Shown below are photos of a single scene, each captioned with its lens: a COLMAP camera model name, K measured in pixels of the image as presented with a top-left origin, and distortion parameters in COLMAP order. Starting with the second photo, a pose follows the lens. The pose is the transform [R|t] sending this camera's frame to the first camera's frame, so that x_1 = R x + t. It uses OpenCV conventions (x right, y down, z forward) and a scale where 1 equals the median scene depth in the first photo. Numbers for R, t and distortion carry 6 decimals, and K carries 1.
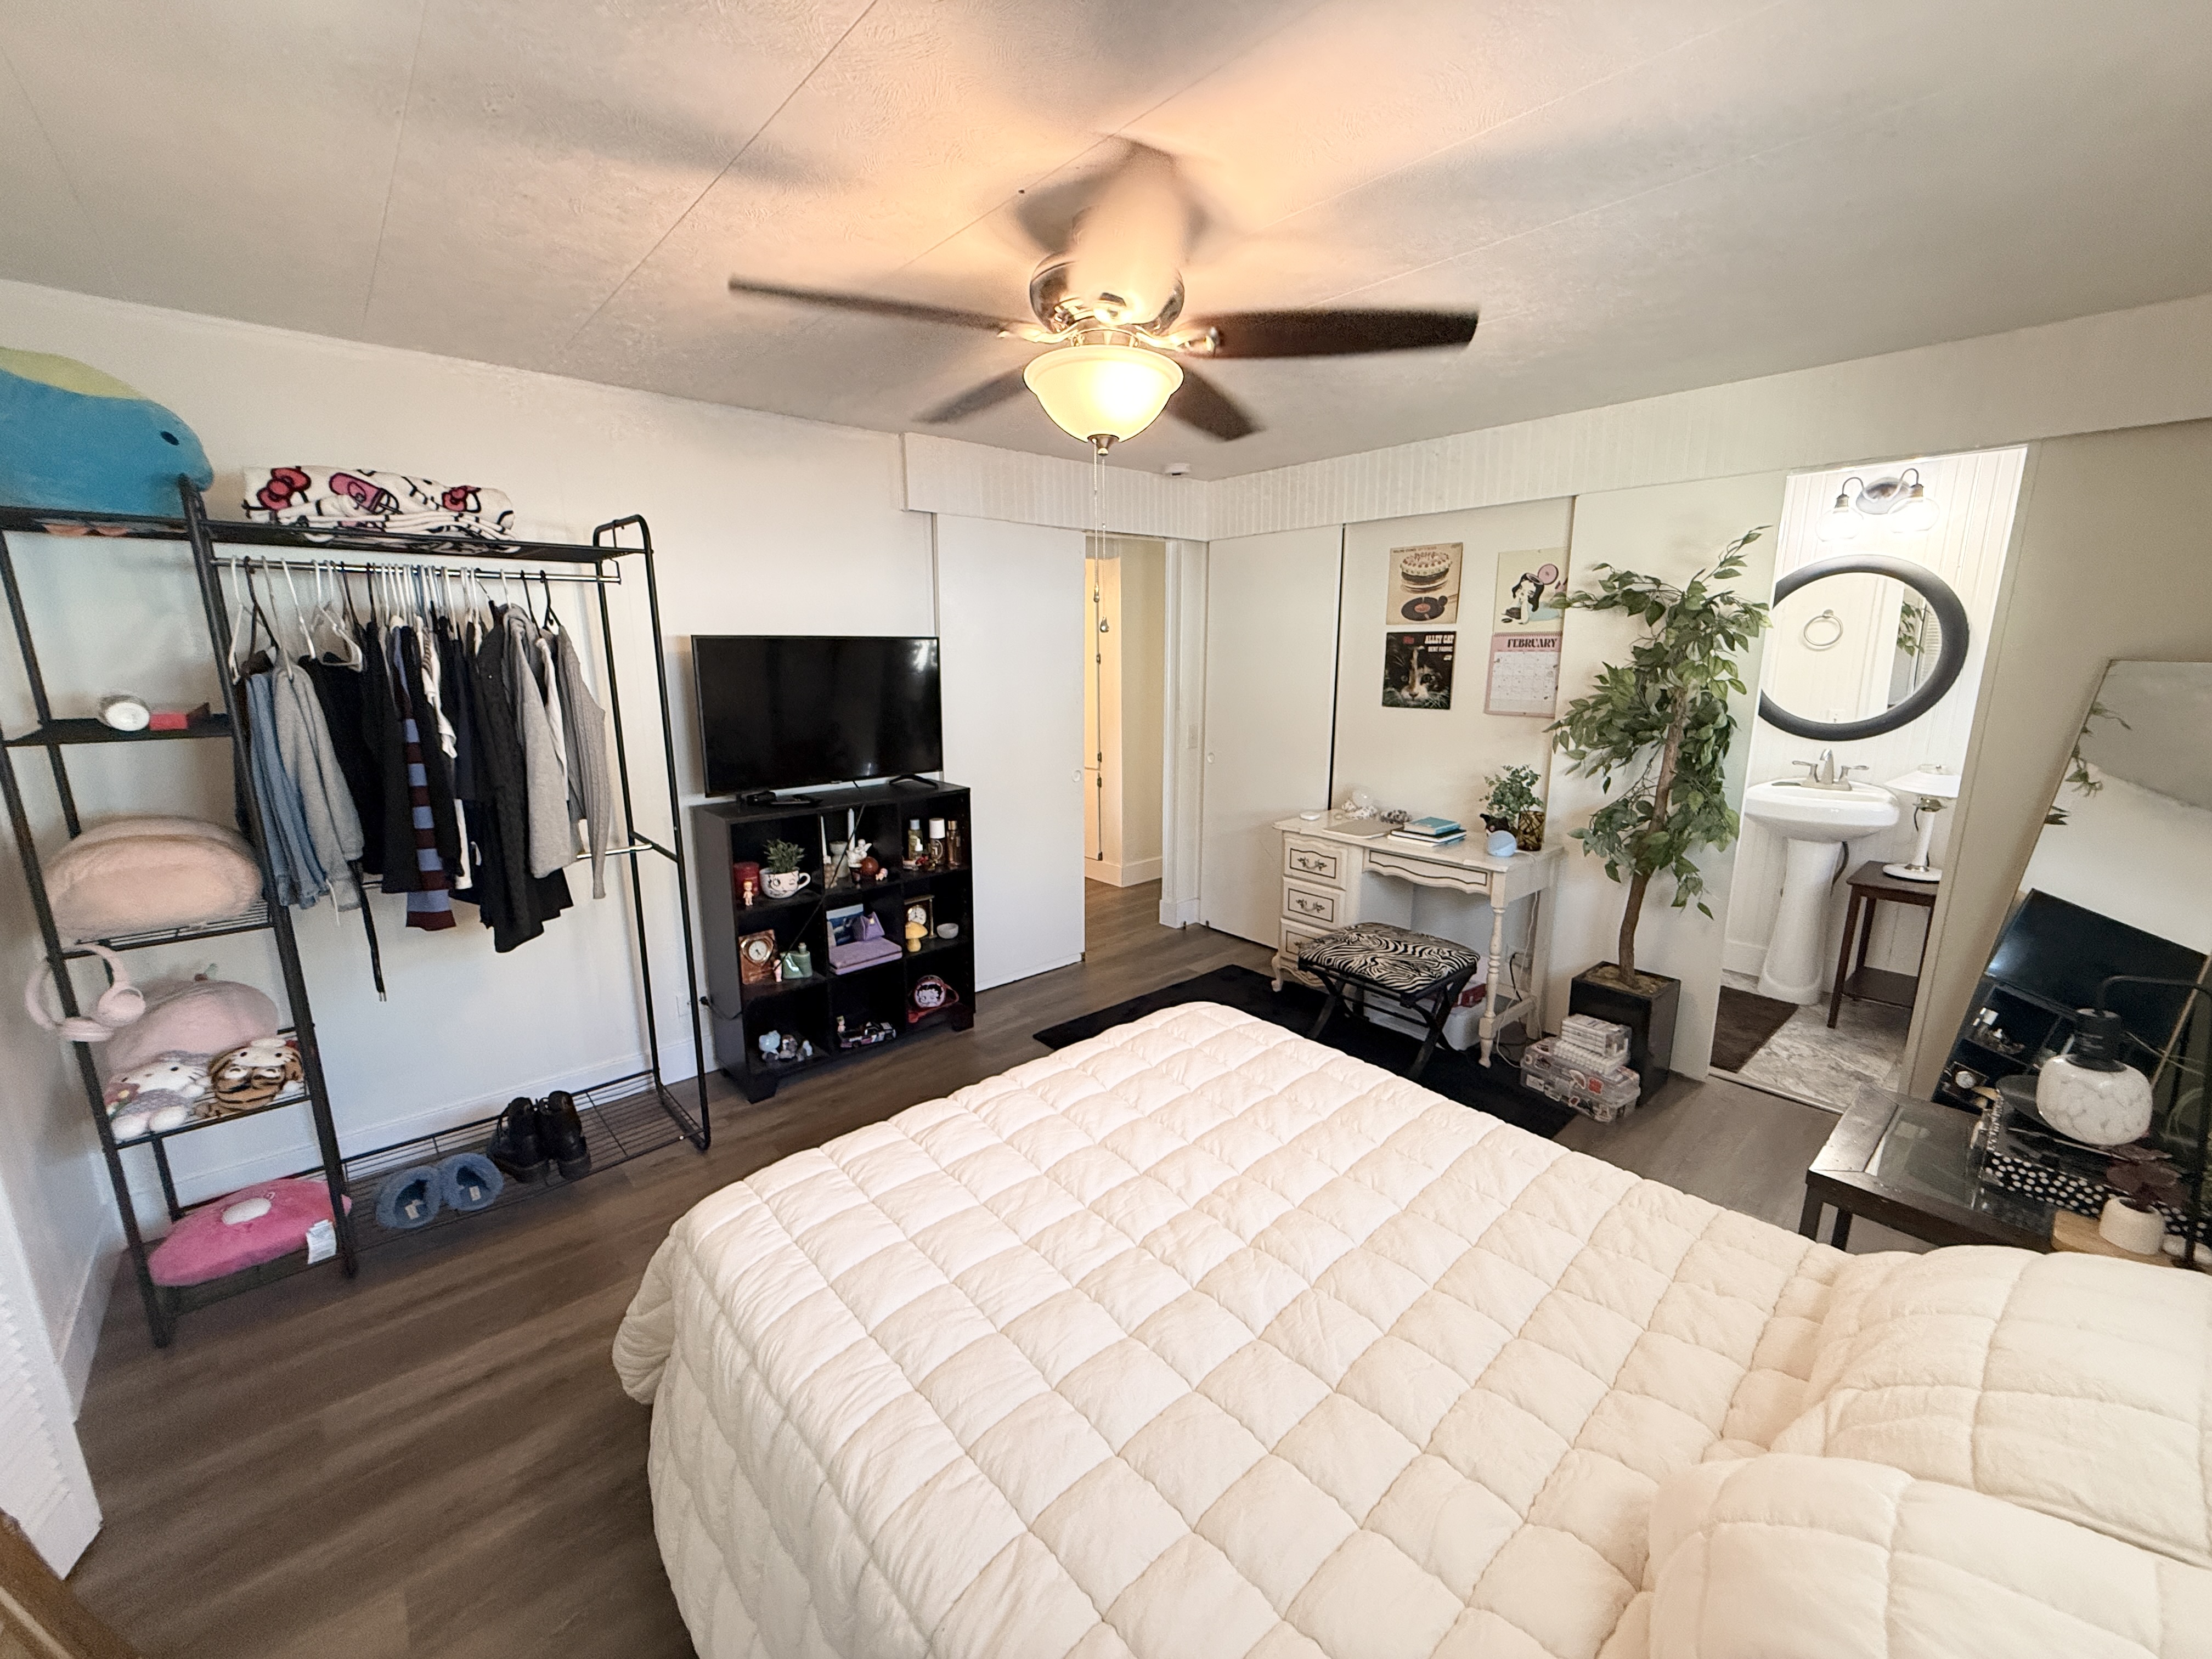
lens RADIAL K [[885.4, 0, 1109.9], [0, 885.4, 822.9], [0, 0, 1]] dist [-0.000340, 0.000490]
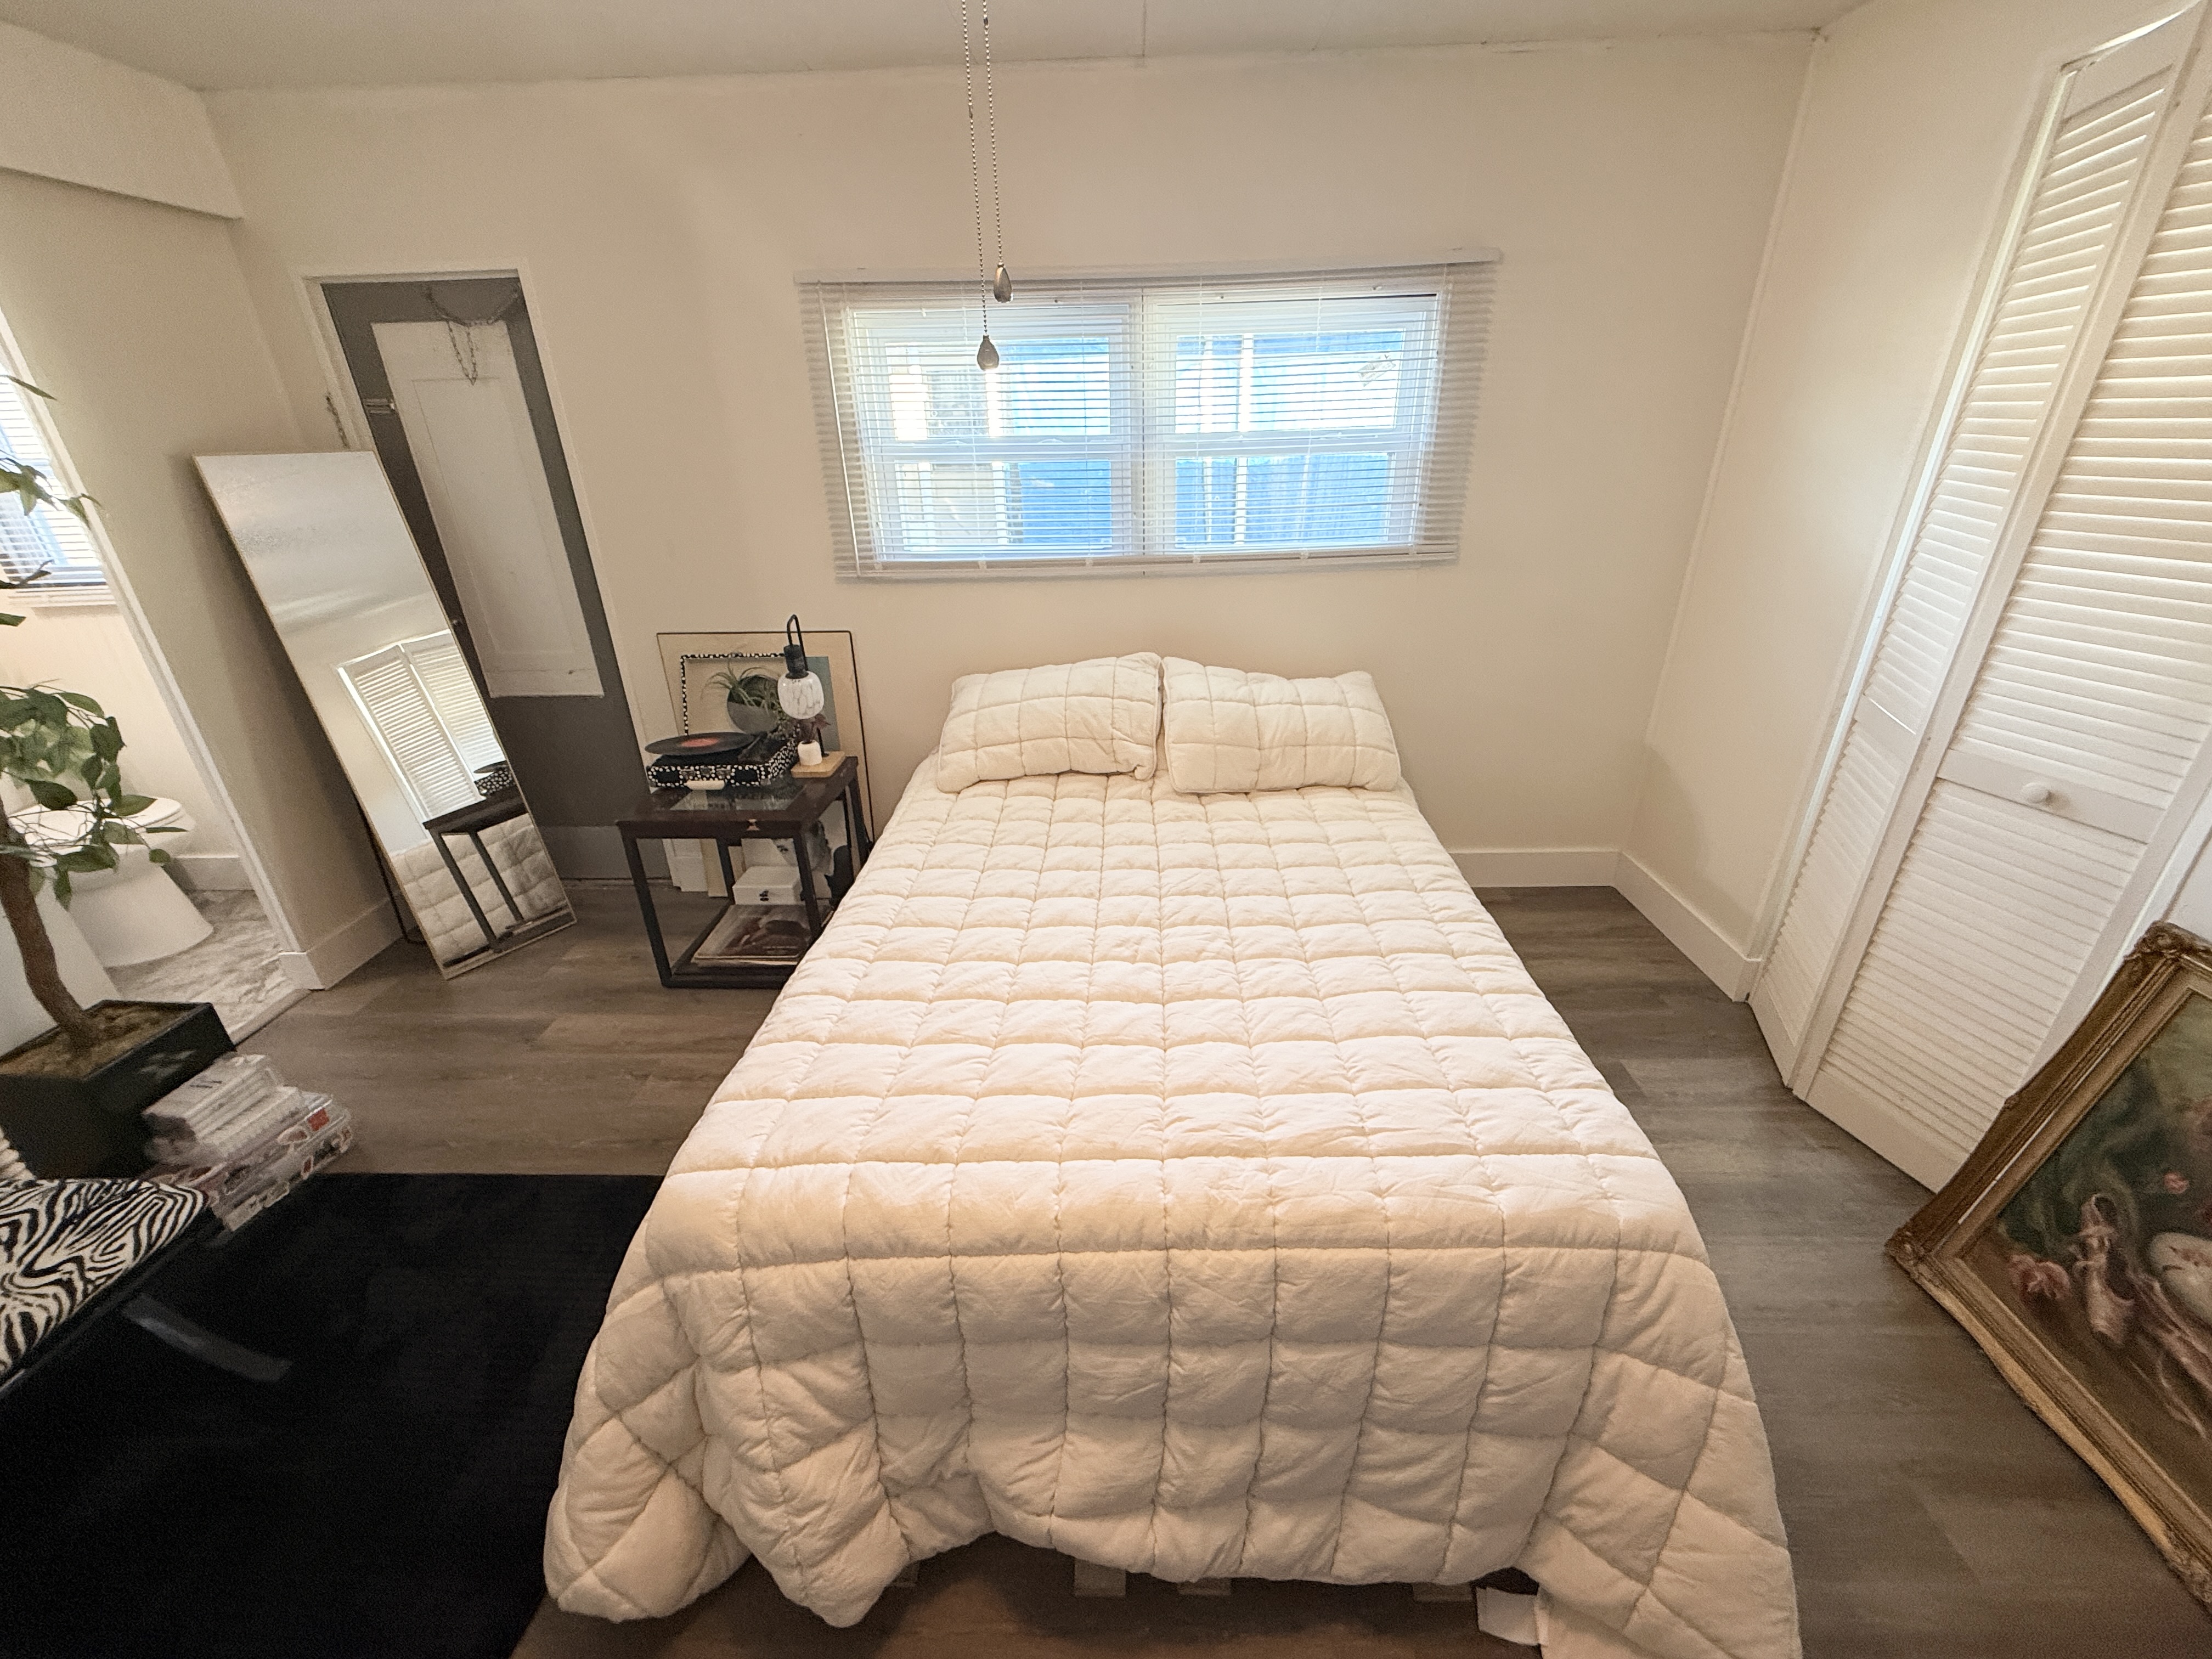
lens RADIAL K [[885.4, 0, 1108.4], [0, 885.4, 829.3], [0, 0, 1]] dist [-0.000340, 0.000490]
pose [[-0.721997, -0.270746, 0.636724, -0.233378], [0.161761, 0.828702, 0.535804, -0.137006], [-0.672721, 0.489846, -0.554524, 0.717431]]
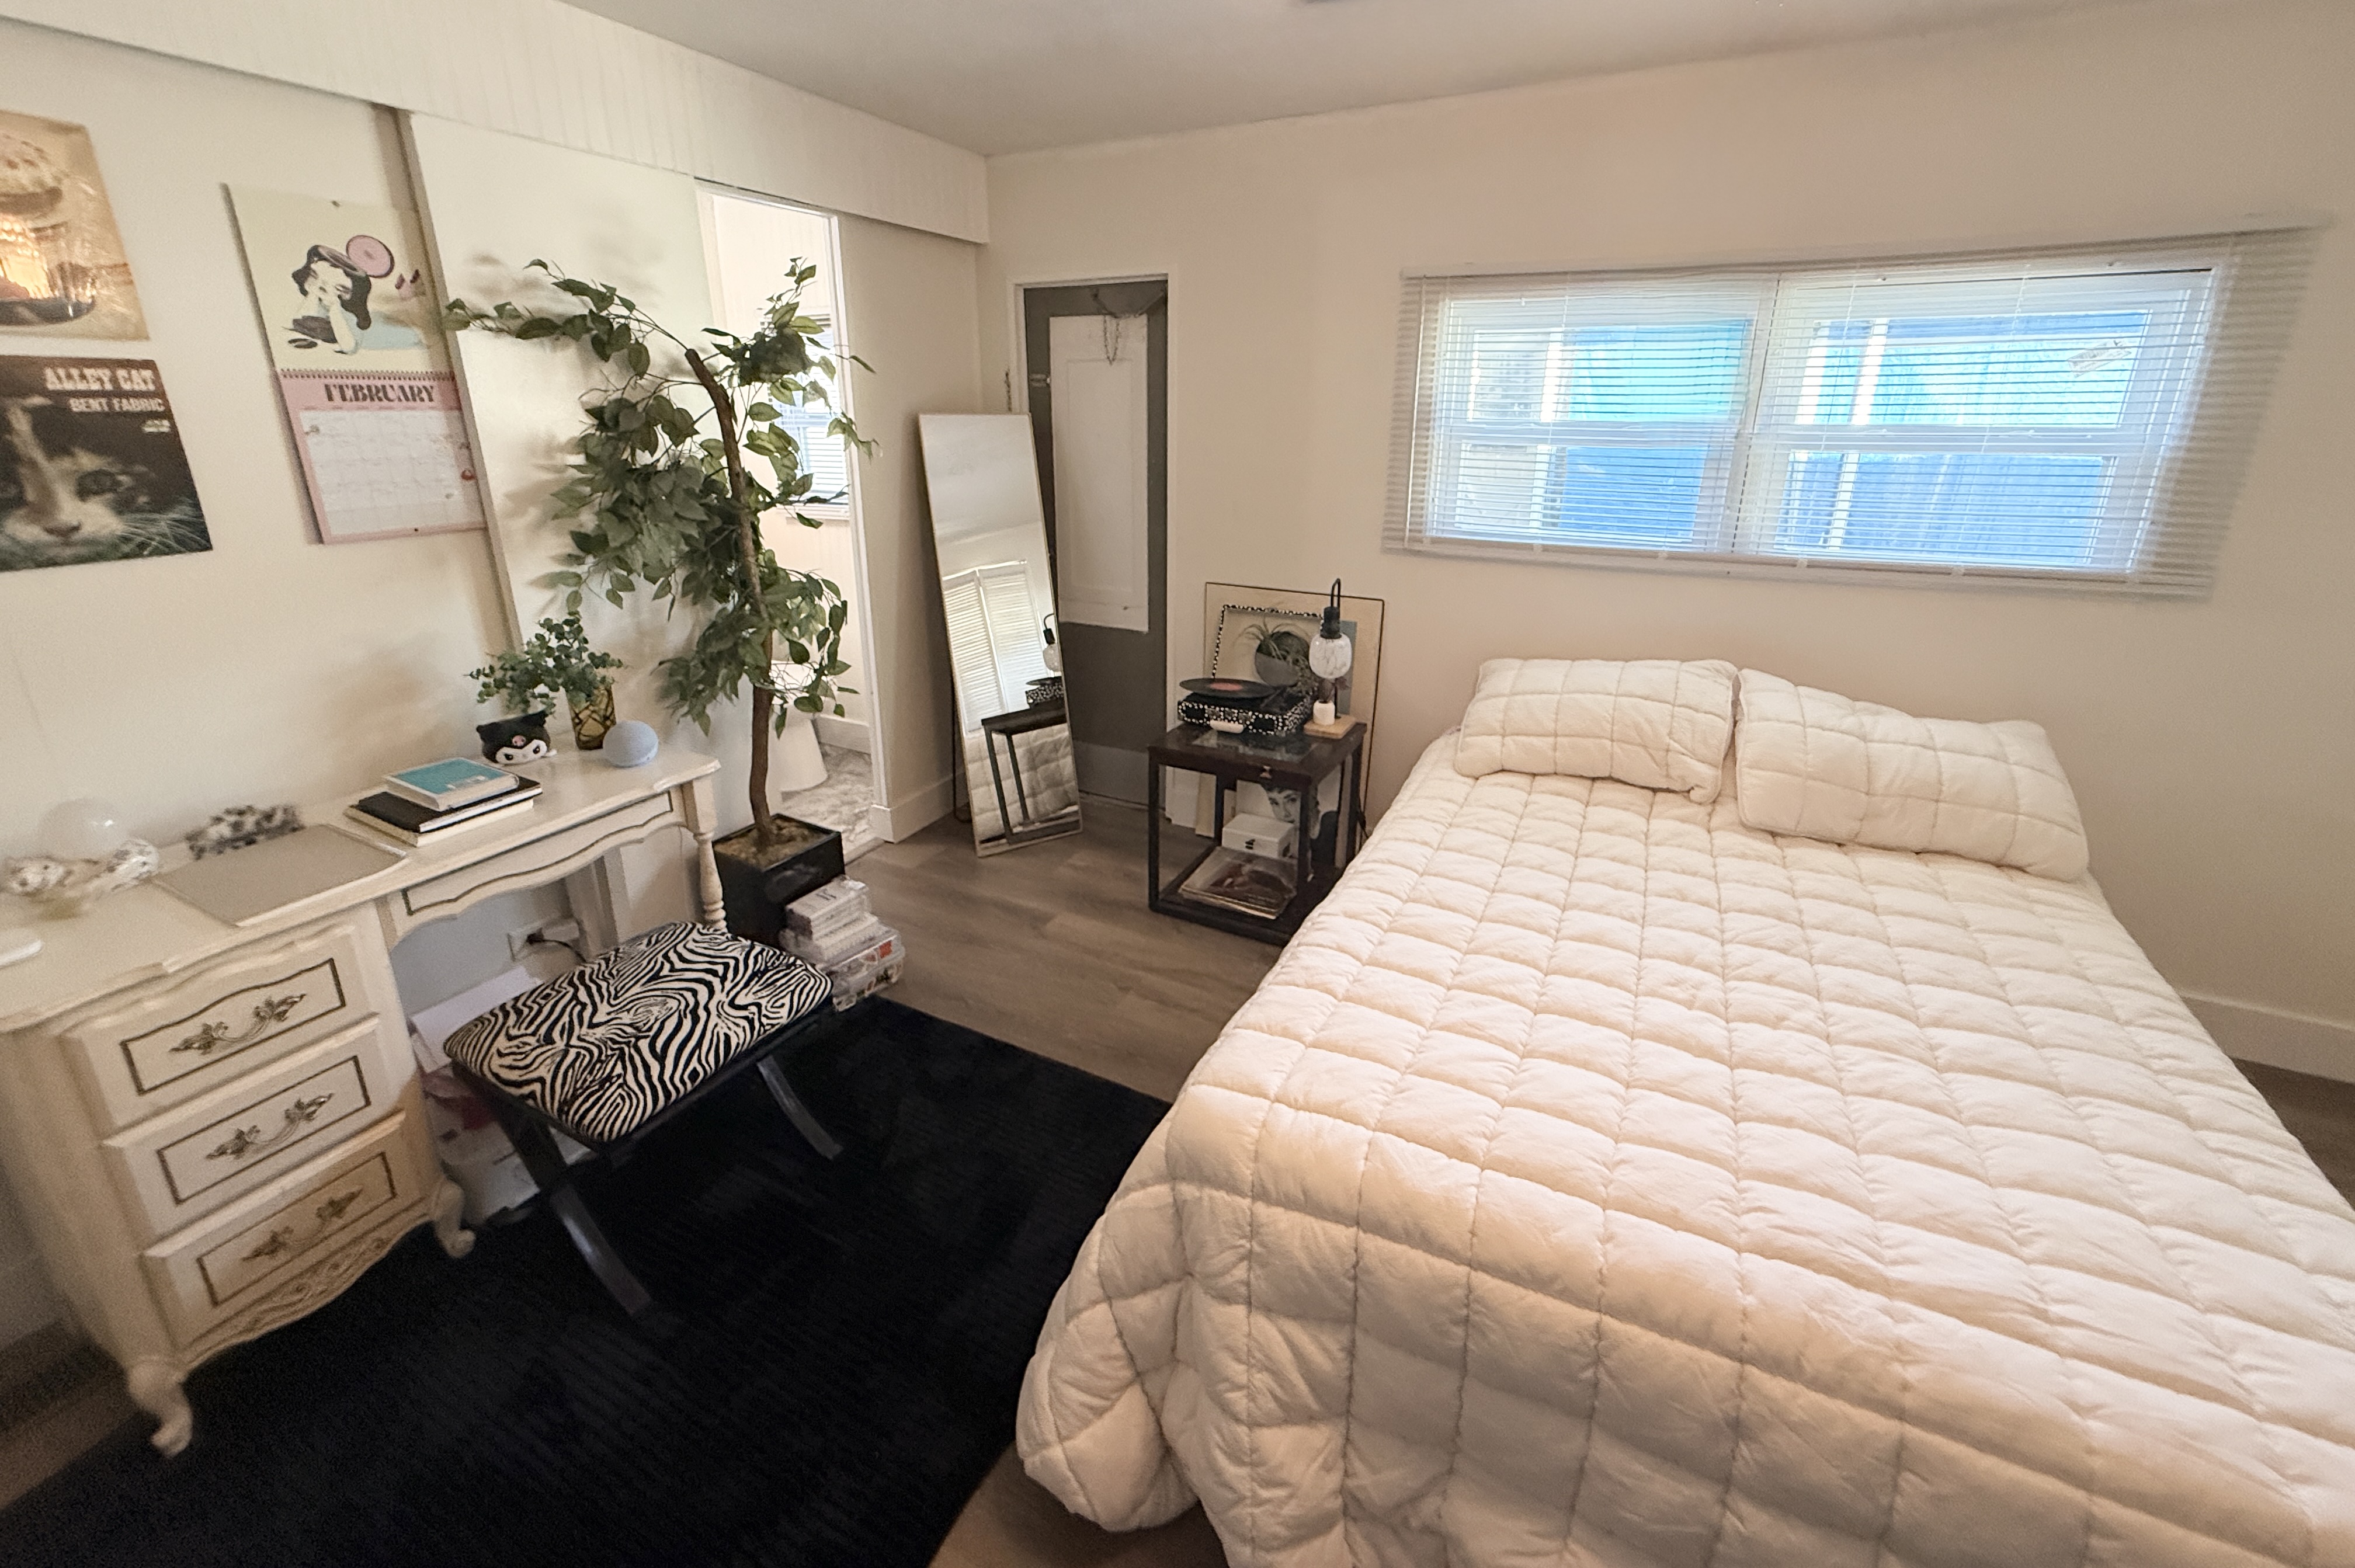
lens RADIAL K [[943.0, 0, 1177.6], [0, 943.0, 685.0], [0, 0, 1]] dist [0.002374, -0.000797]
pose [[-0.359496, -0.262280, 0.895529, -0.224257], [0.181941, 0.921568, 0.342944, -0.150933], [-0.915238, 0.286220, -0.283581, 0.780507]]
